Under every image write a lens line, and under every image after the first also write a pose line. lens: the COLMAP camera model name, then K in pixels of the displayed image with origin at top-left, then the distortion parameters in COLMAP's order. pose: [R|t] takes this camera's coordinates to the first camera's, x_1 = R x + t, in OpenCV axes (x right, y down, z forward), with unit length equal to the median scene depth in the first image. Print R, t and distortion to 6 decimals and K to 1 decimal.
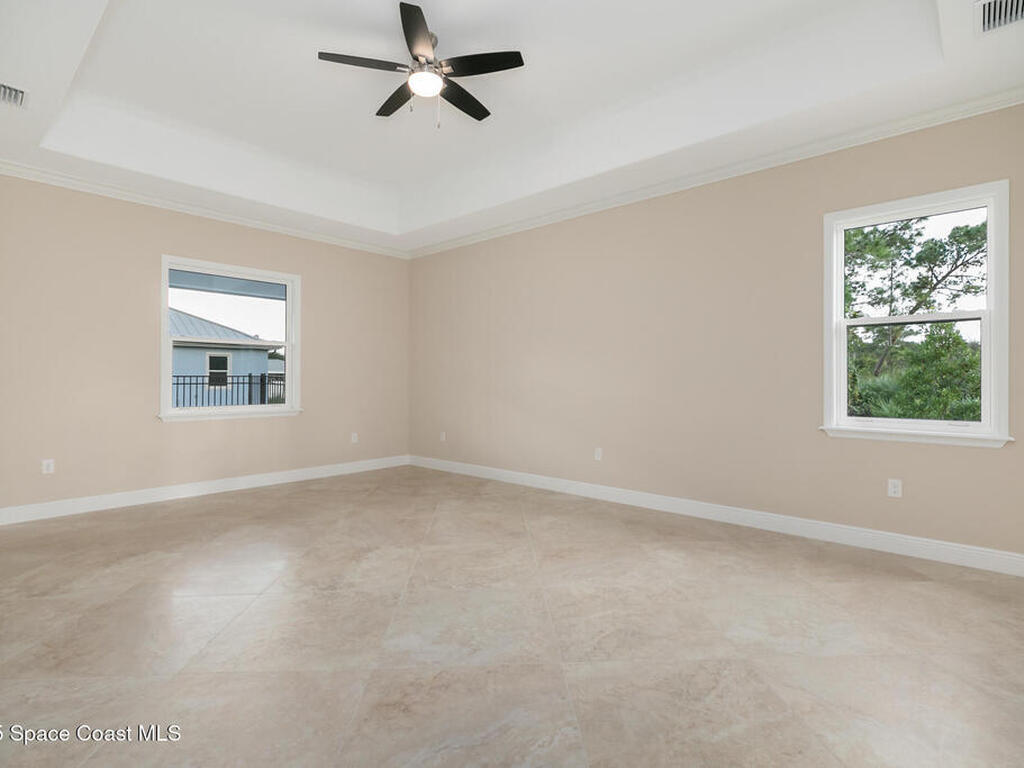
lens RADIAL K [[514.9, 0, 512.0], [0, 514.9, 384.0], [0, 0, 1]] dist [0.002212, 0.000595]
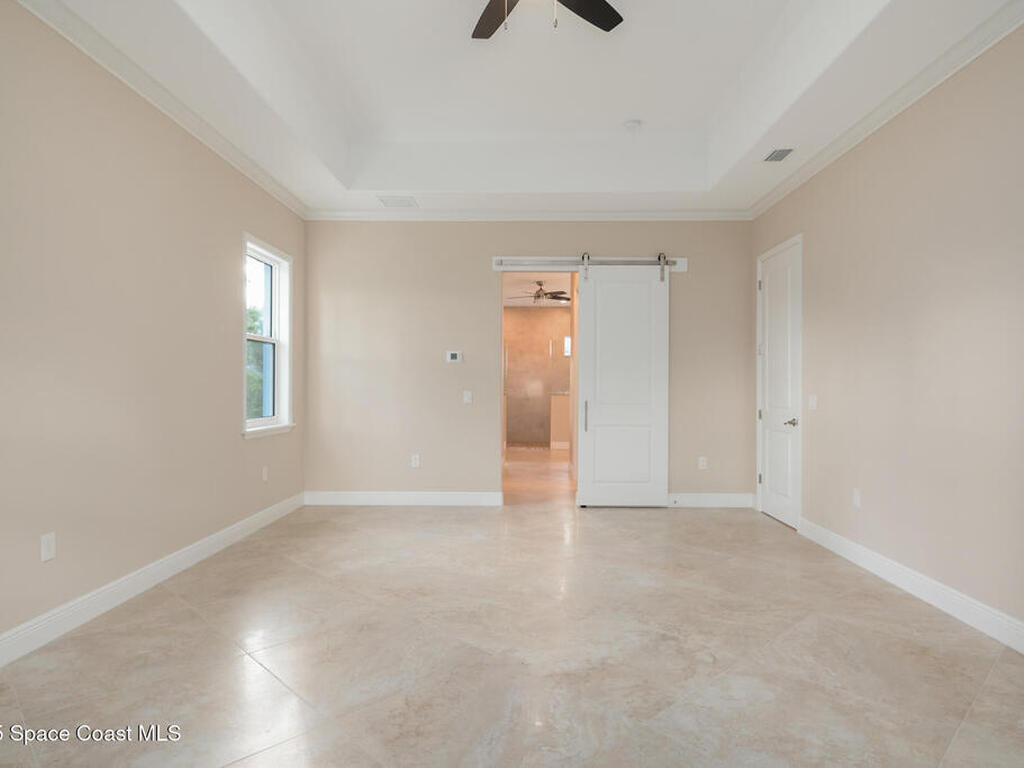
lens RADIAL K [[605.9, 0, 512.0], [0, 605.9, 384.0], [0, 0, 1]] dist [0.002019, 0.000890]
pose [[-0.649801, 0.001180, 0.760103, -0.895293], [0.001718, 0.999999, -0.000084, -0.019201], [-0.760102, 0.001251, -0.649802, 1.743573]]
